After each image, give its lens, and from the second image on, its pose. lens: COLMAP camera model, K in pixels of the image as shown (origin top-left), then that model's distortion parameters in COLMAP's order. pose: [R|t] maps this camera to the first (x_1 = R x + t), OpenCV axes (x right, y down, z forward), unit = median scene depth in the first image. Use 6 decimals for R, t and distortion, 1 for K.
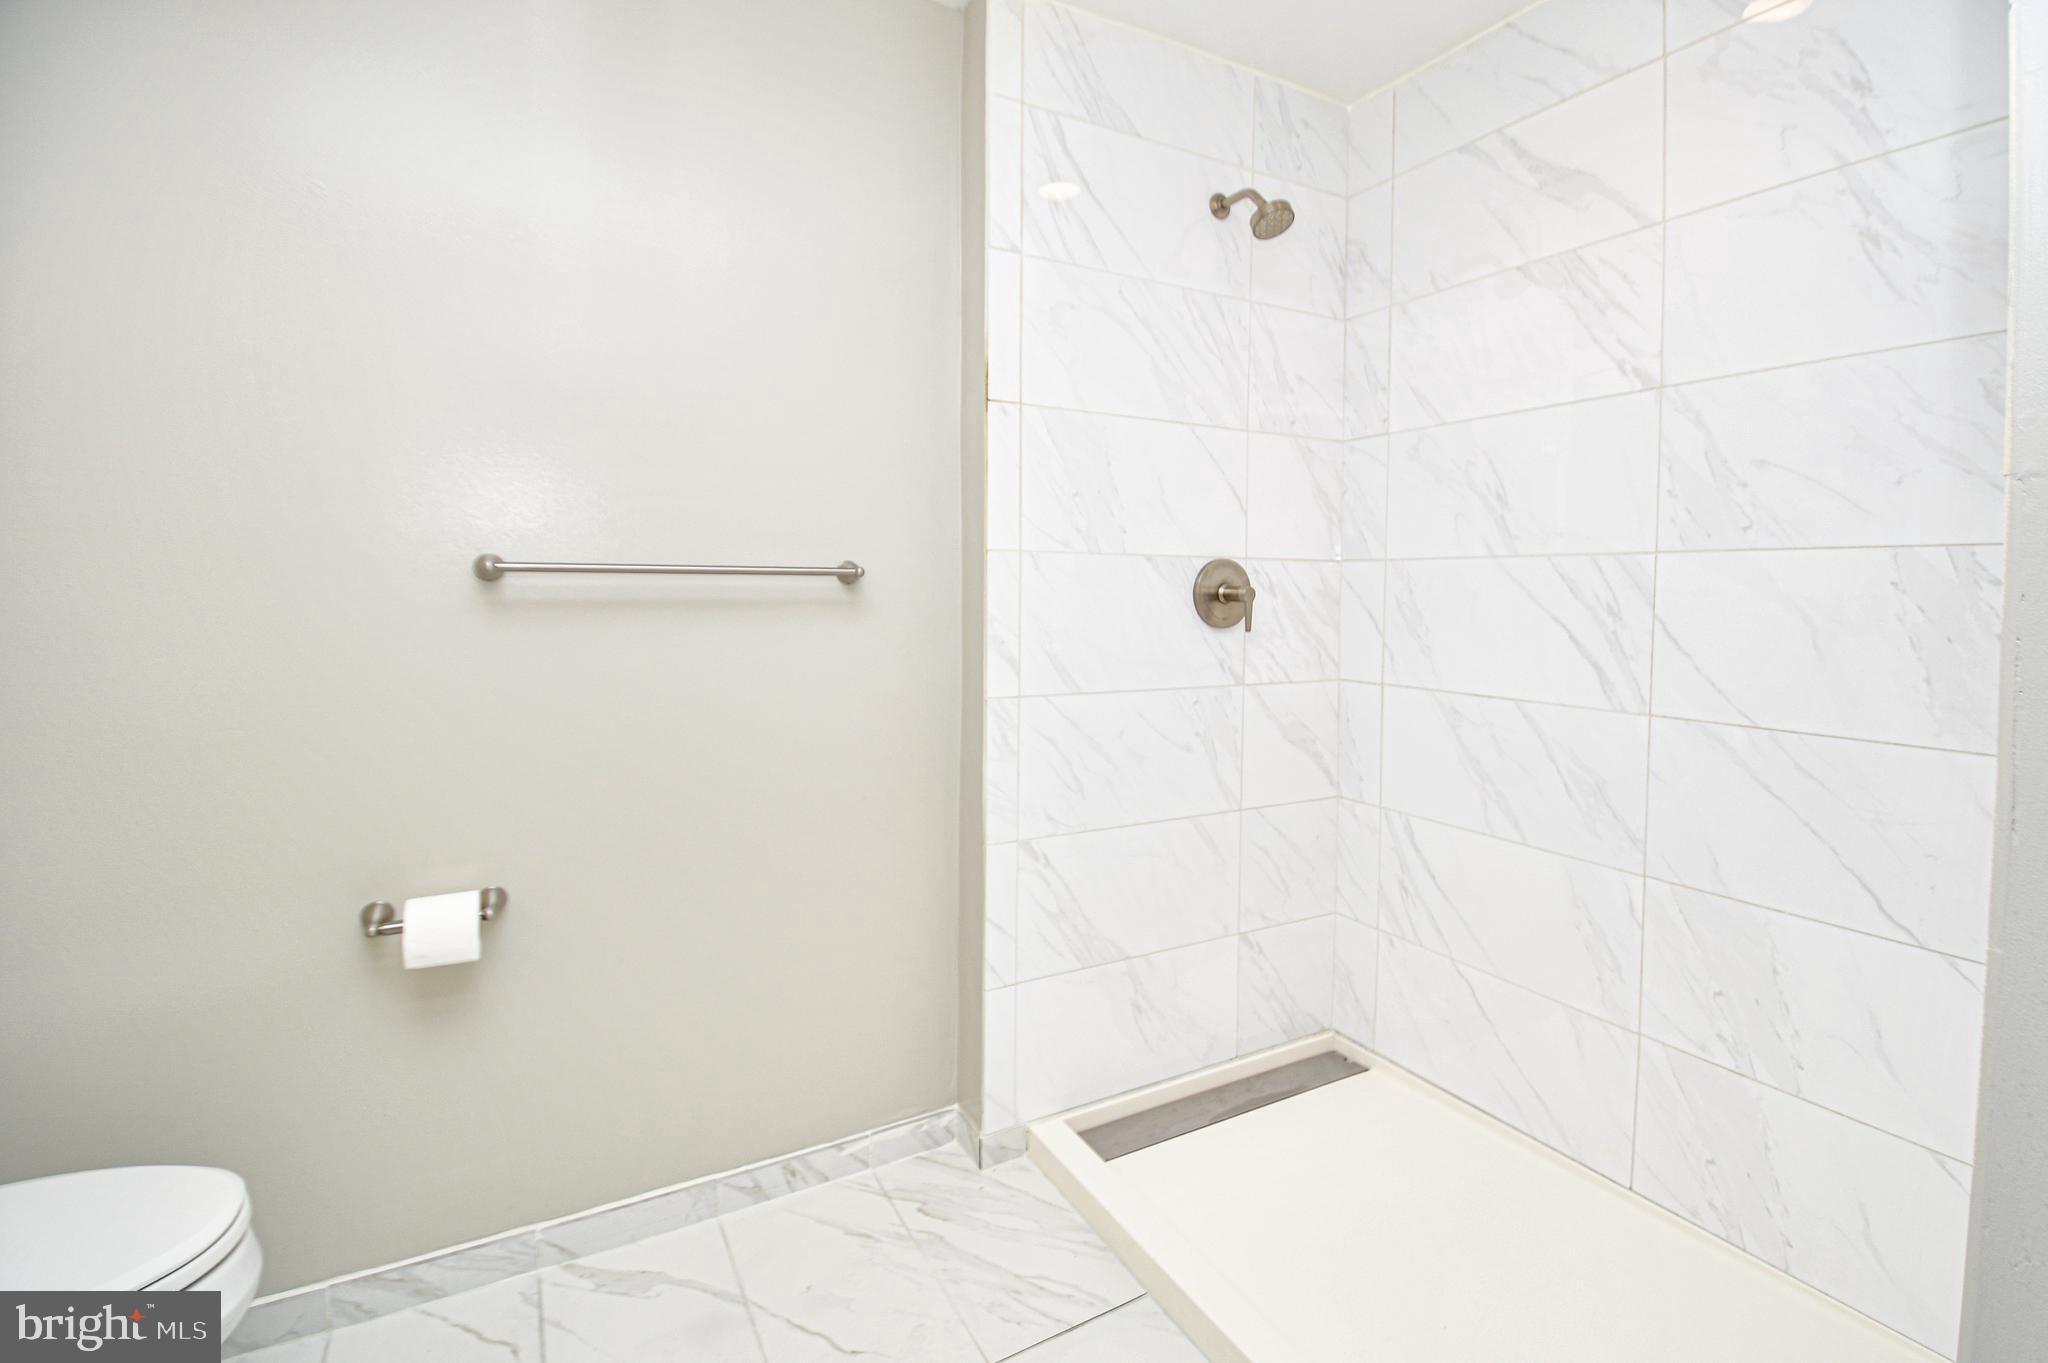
lens RADIAL K [[959.2, 0, 1045.4], [0, 959.2, 630.0], [0, 0, 1]] dist [0.027574, -0.030242]
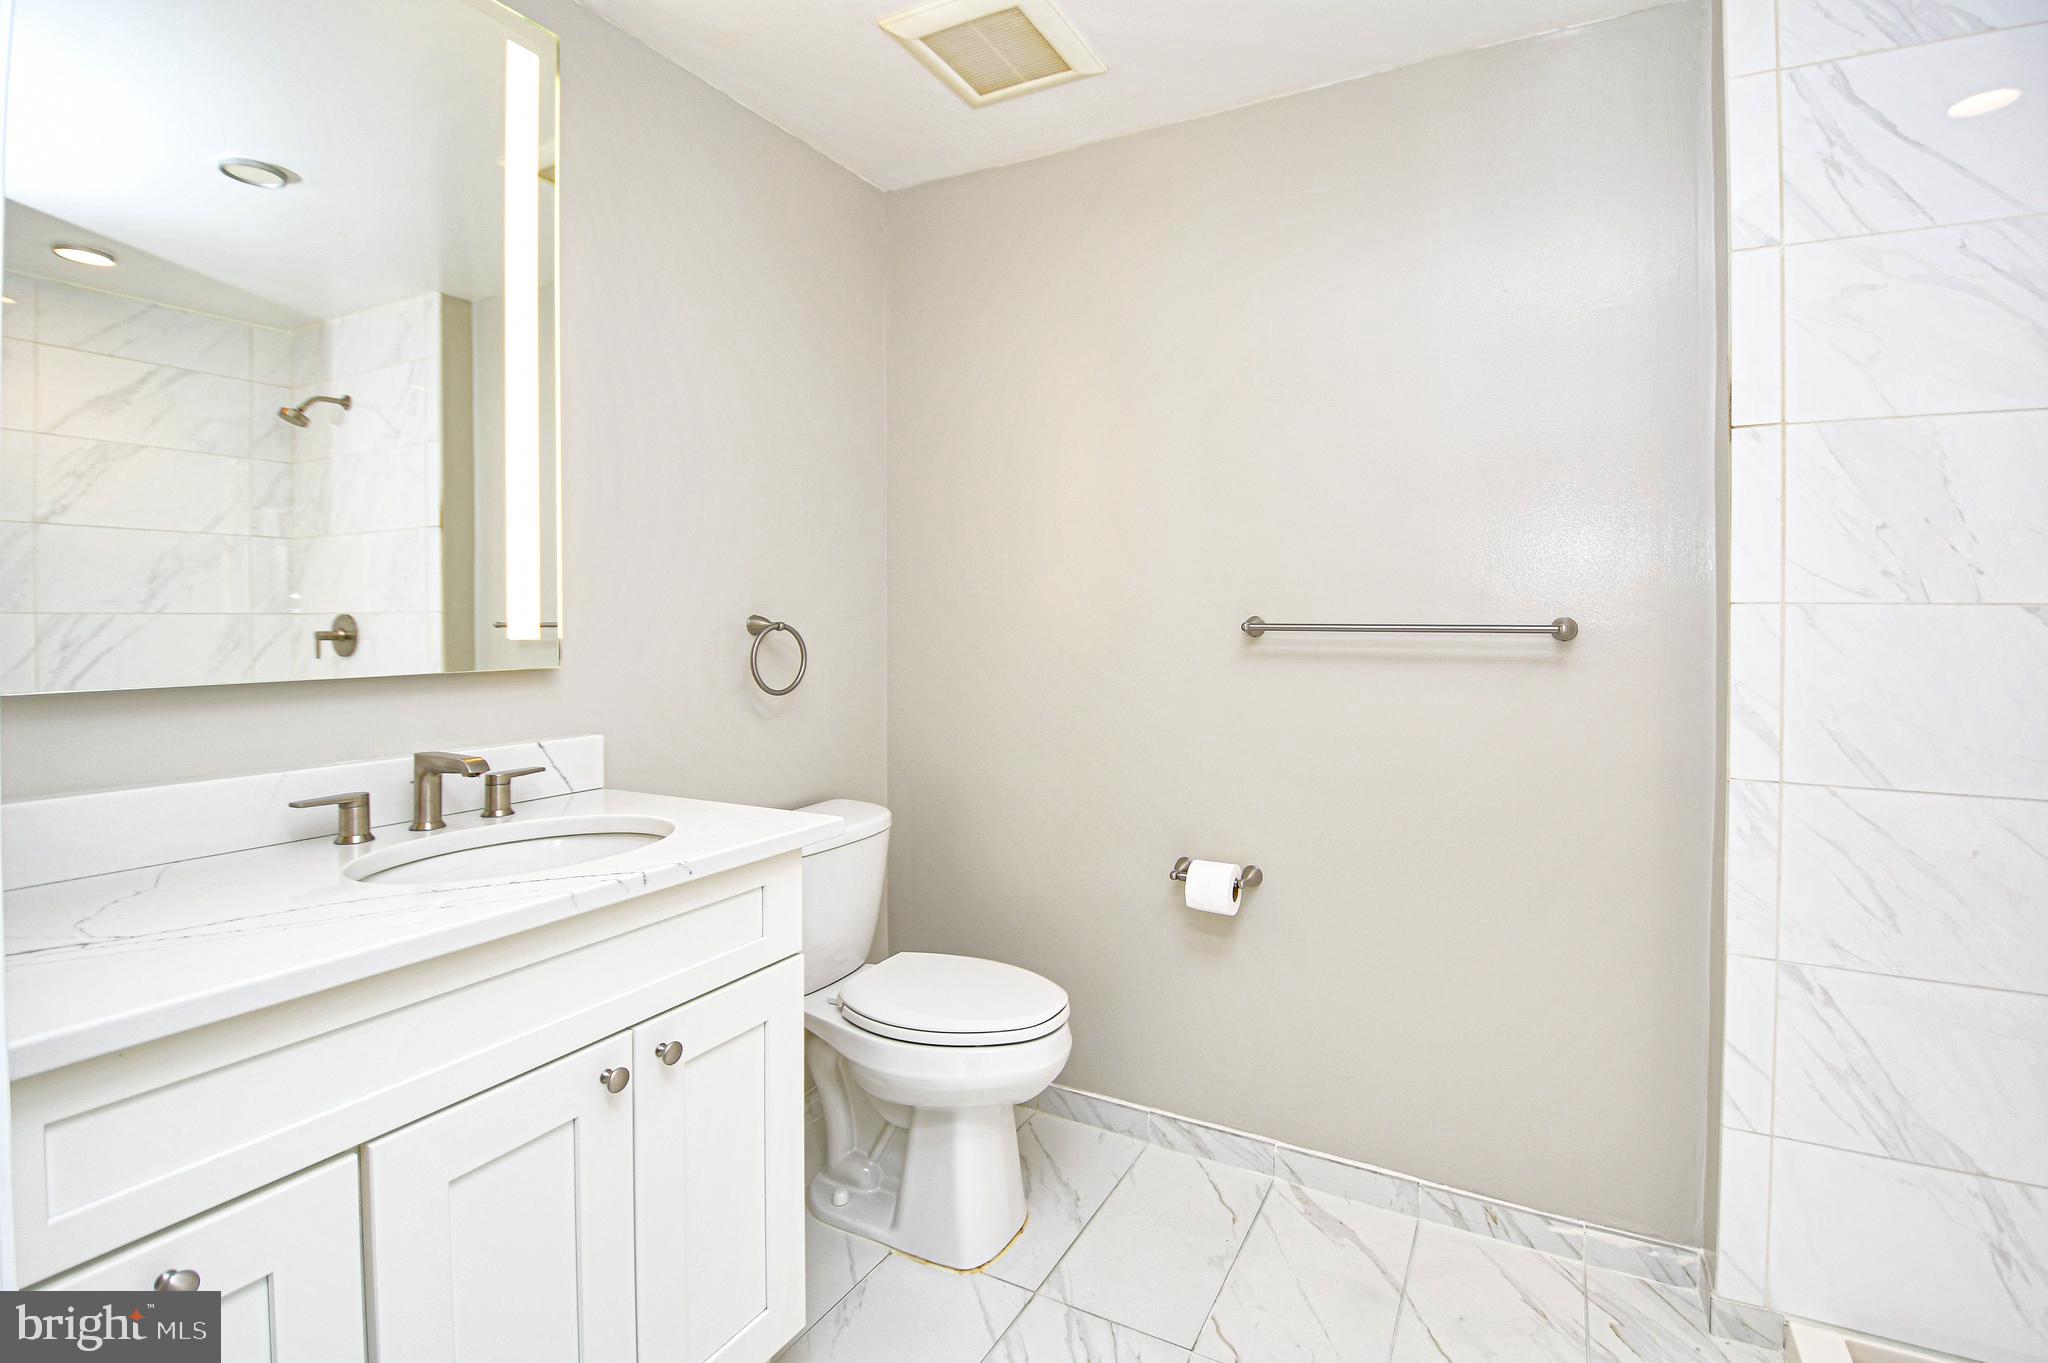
lens RADIAL K [[928.7, 0, 1030.2], [0, 928.7, 648.7], [0, 0, 1]] dist [-0.002545, -0.010606]
pose [[0.528930, 0.019189, -0.848448, 0.297985], [-0.044166, 0.999012, -0.004939, -0.011473], [0.847515, 0.040085, 0.529255, 0.046665]]
